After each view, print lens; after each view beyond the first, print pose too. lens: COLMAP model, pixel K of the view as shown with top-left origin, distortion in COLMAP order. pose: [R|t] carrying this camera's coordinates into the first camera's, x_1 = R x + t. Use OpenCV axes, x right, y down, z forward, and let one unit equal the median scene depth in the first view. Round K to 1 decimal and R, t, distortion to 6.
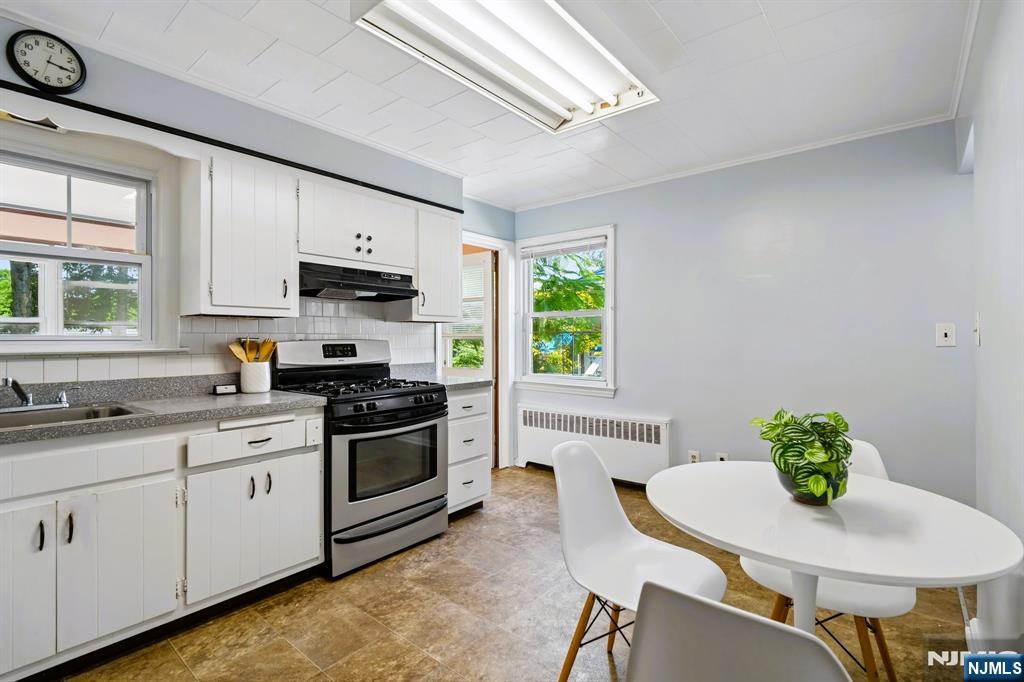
lens RADIAL K [[477.9, 0, 512.0], [0, 477.9, 341.0], [0, 0, 1]] dist [0.001082, 0.000273]
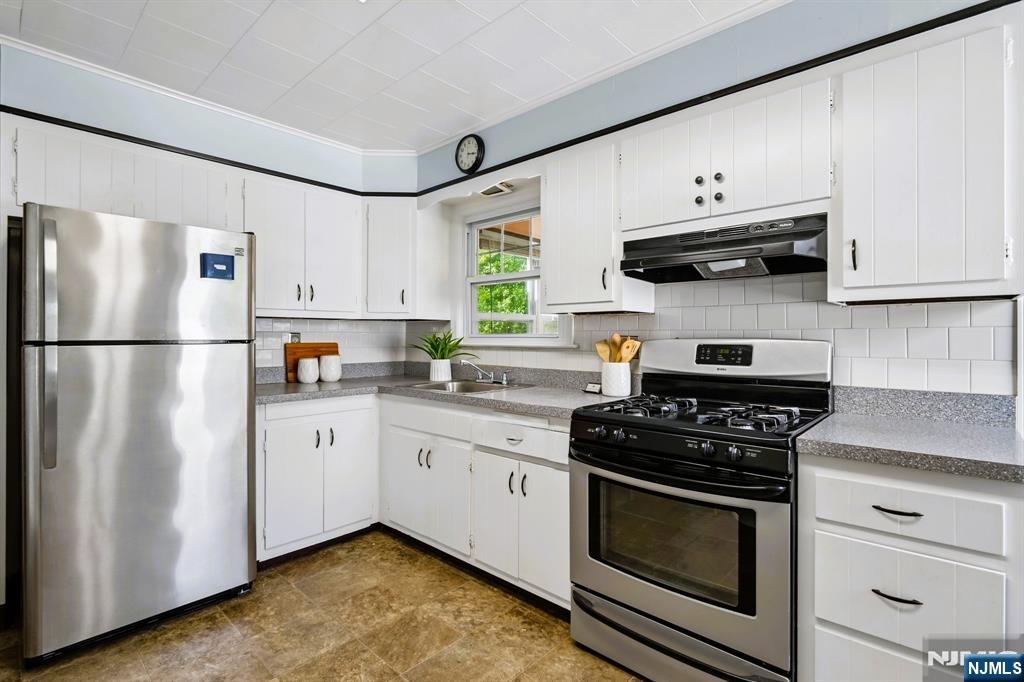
lens RADIAL K [[479.8, 0, 513.6], [0, 479.8, 336.8], [0, 0, 1]] dist [-0.002842, -0.000263]
pose [[-0.044993, 0.002354, -0.998985, 0.404540], [-0.008598, 0.999959, 0.002743, -0.005378], [0.998950, 0.008713, -0.044971, 0.900597]]
